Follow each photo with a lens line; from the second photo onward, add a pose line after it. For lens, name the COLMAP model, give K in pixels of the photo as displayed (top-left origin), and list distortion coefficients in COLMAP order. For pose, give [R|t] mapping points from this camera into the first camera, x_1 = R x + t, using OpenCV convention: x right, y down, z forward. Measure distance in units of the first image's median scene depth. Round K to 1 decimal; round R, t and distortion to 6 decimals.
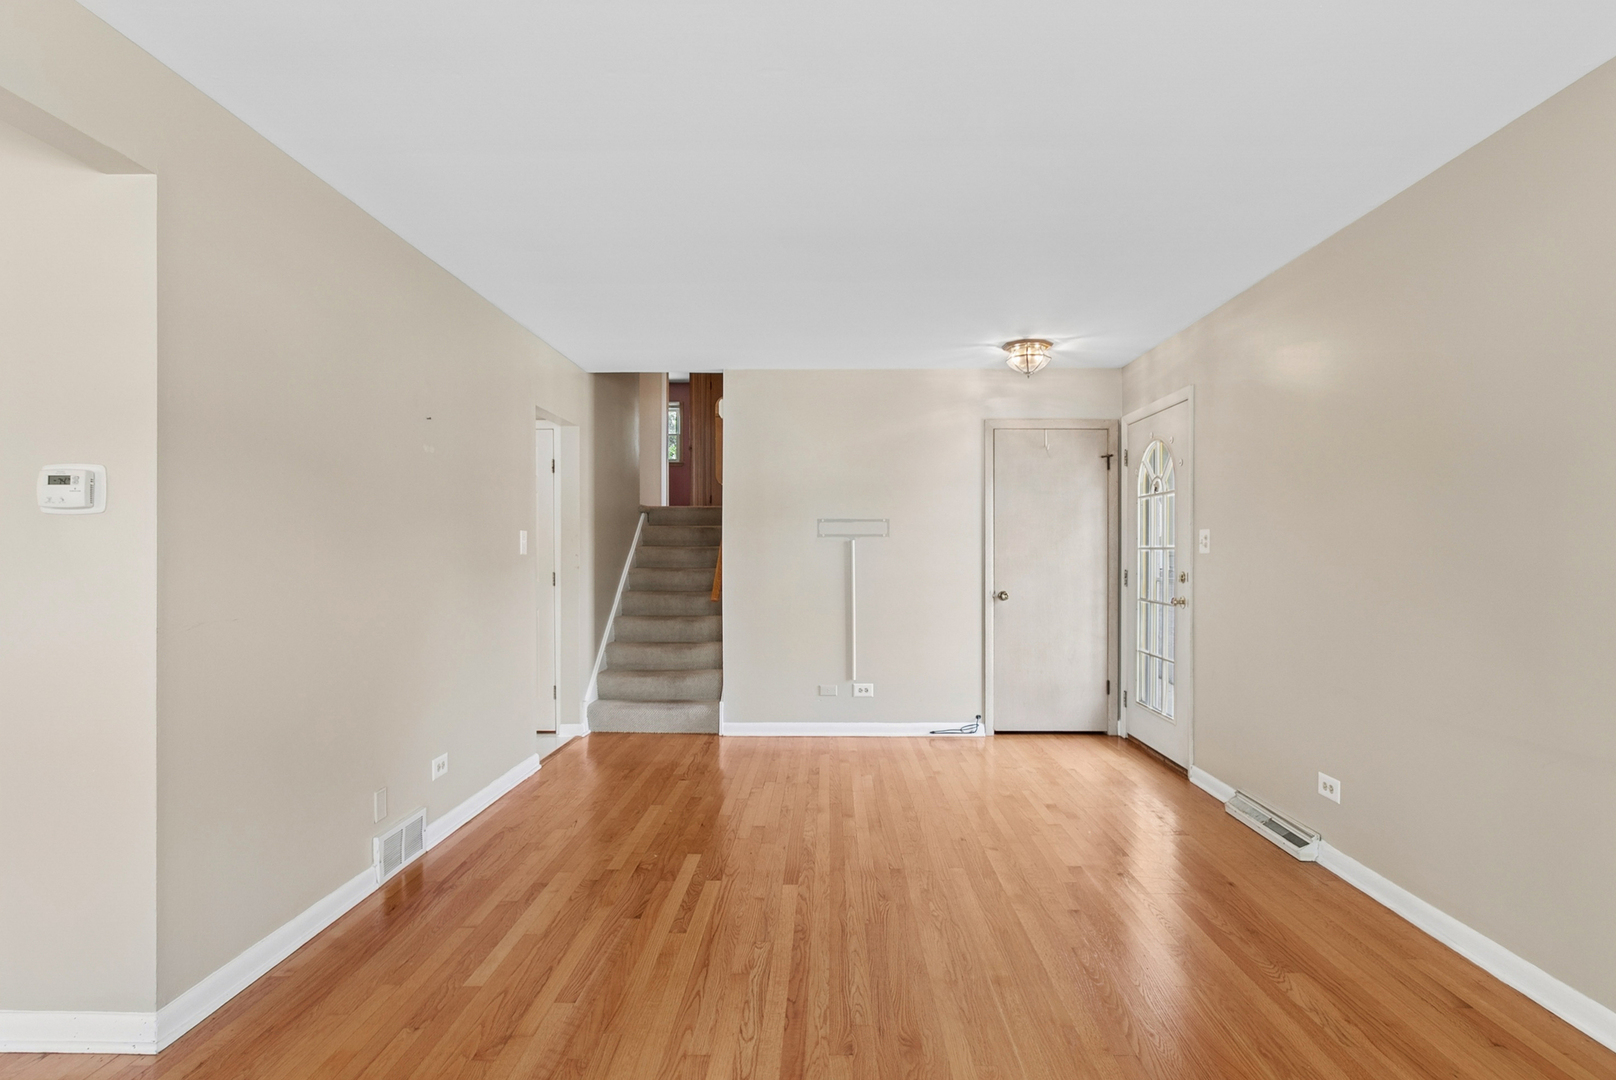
lens RADIAL K [[805.3, 0, 819.6], [0, 805.3, 550.0], [0, 0, 1]] dist [-0.004295, -0.000452]
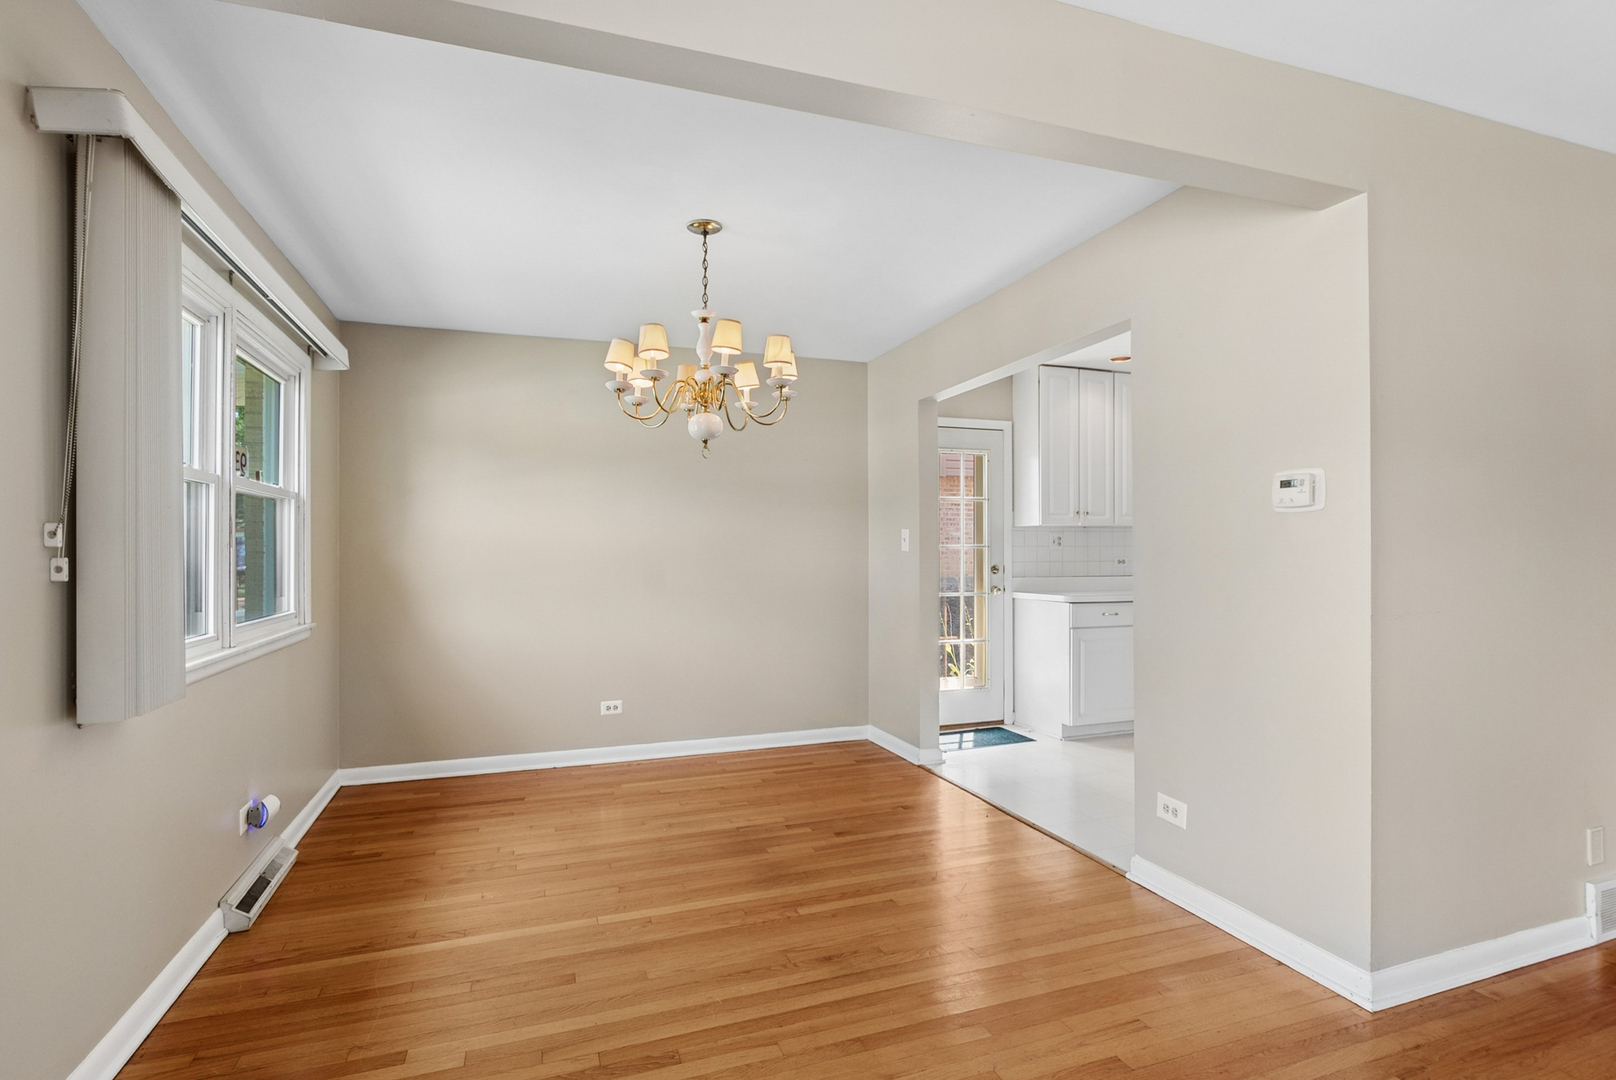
lens RADIAL K [[805.3, 0, 819.6], [0, 805.3, 550.0], [0, 0, 1]] dist [-0.004295, -0.000452]
pose [[0.358529, 0.002405, -0.933515, -0.034668], [0.007165, 0.999960, 0.005328, -0.000406], [0.933491, -0.008599, 0.358498, -0.026749]]
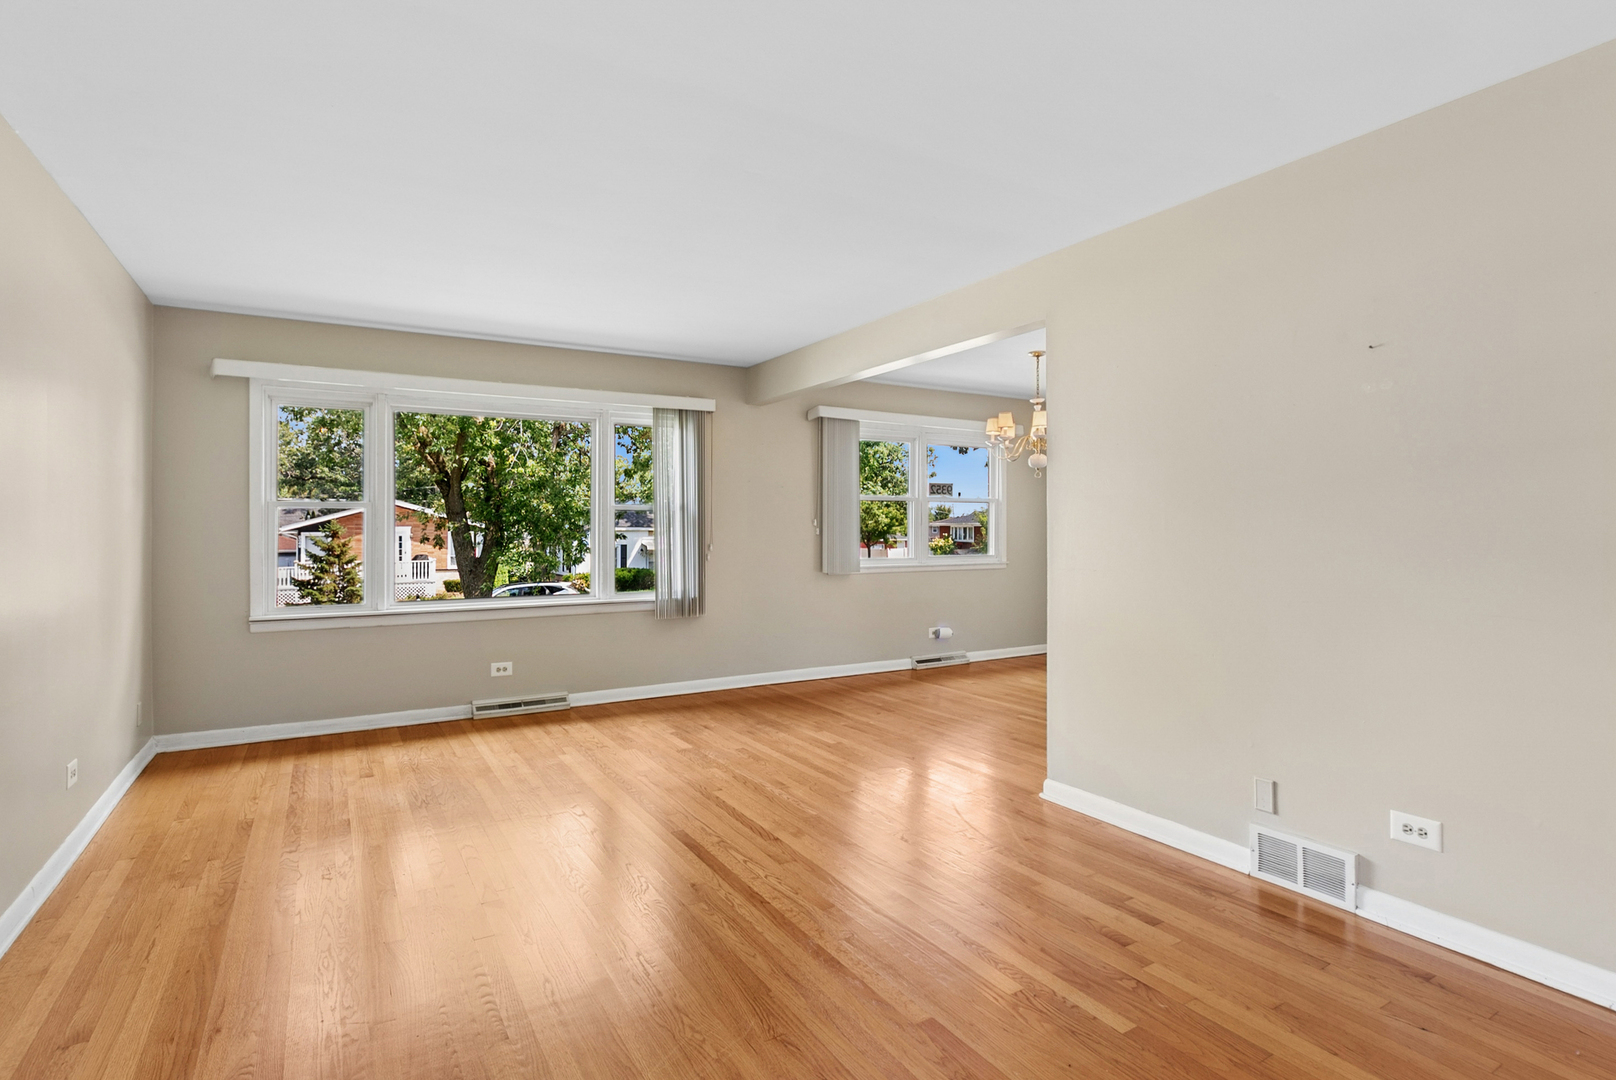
lens RADIAL K [[814.5, 0, 808.7], [0, 814.5, 520.8], [0, 0, 1]] dist [-0.001992, -0.000196]
pose [[-0.853459, 0.000466, -0.521161, 0.229954], [0.005957, 0.999943, -0.008861, 0.001889], [0.521127, -0.010667, -0.853413, 0.882671]]
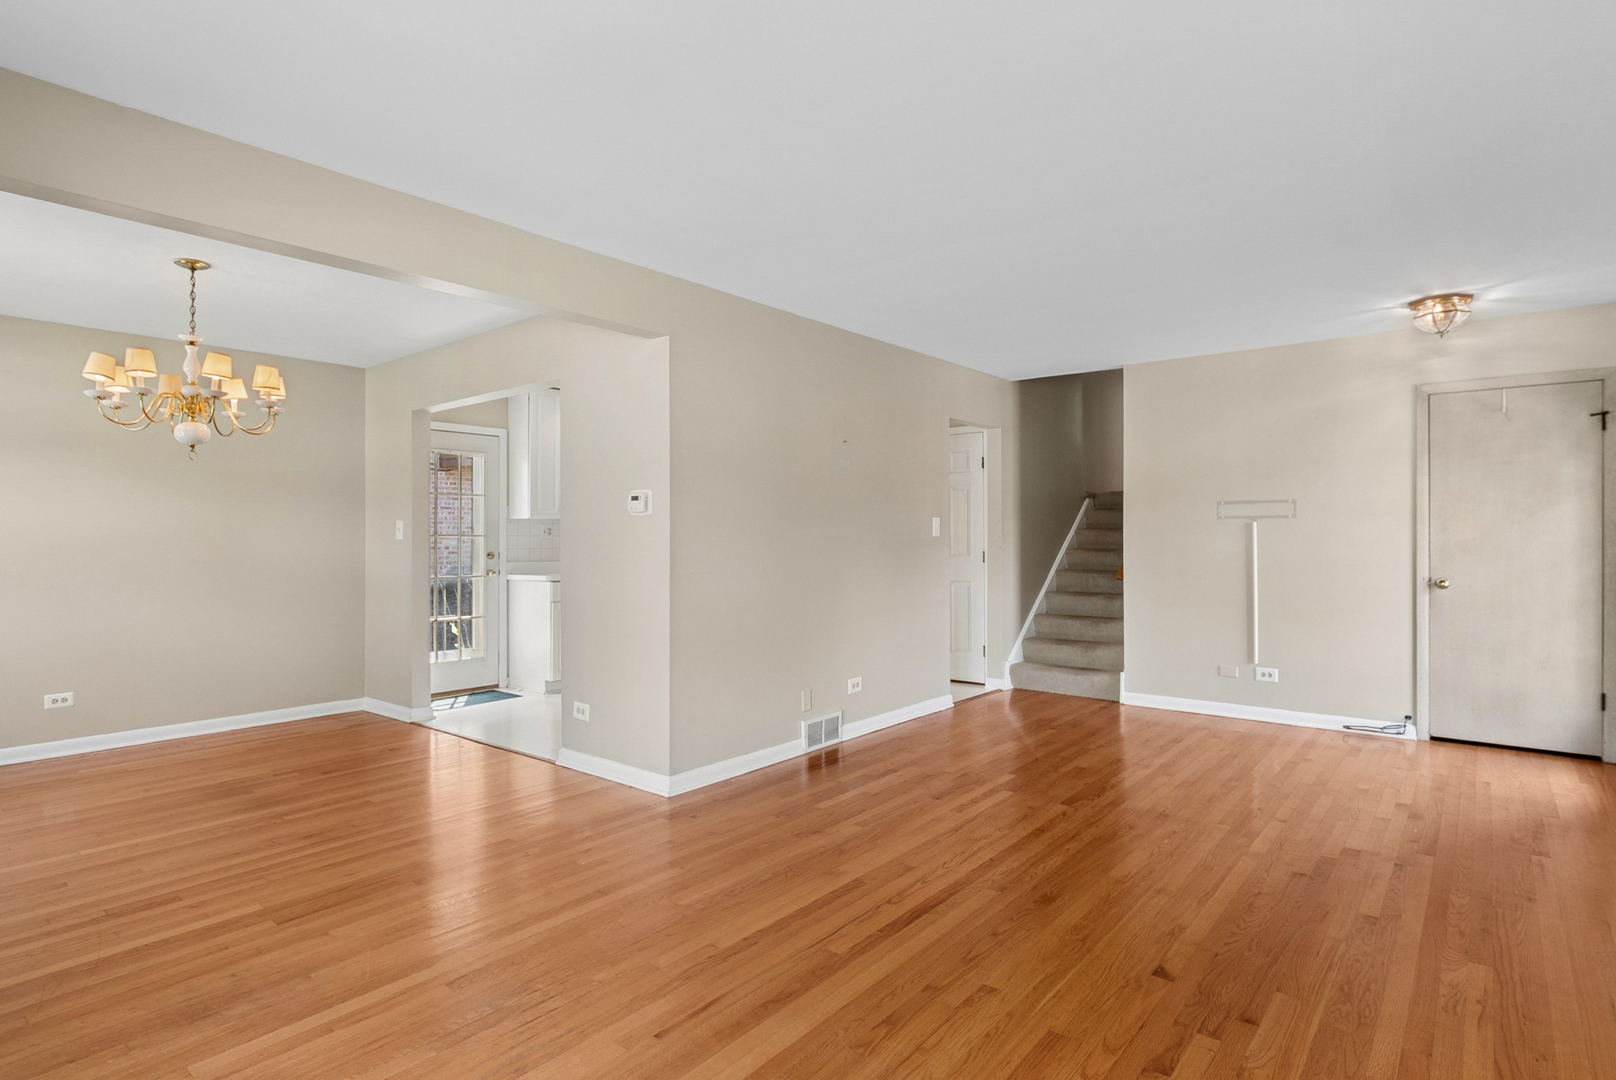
lens RADIAL K [[833.9, 0, 838.7], [0, 833.9, 535.0], [0, 0, 1]] dist [-0.004786, -0.000145]
pose [[0.794059, -0.001301, -0.607840, 0.266392], [0.003207, 0.999993, 0.002050, 0.000155], [0.607833, -0.003577, 0.794057, -0.124441]]
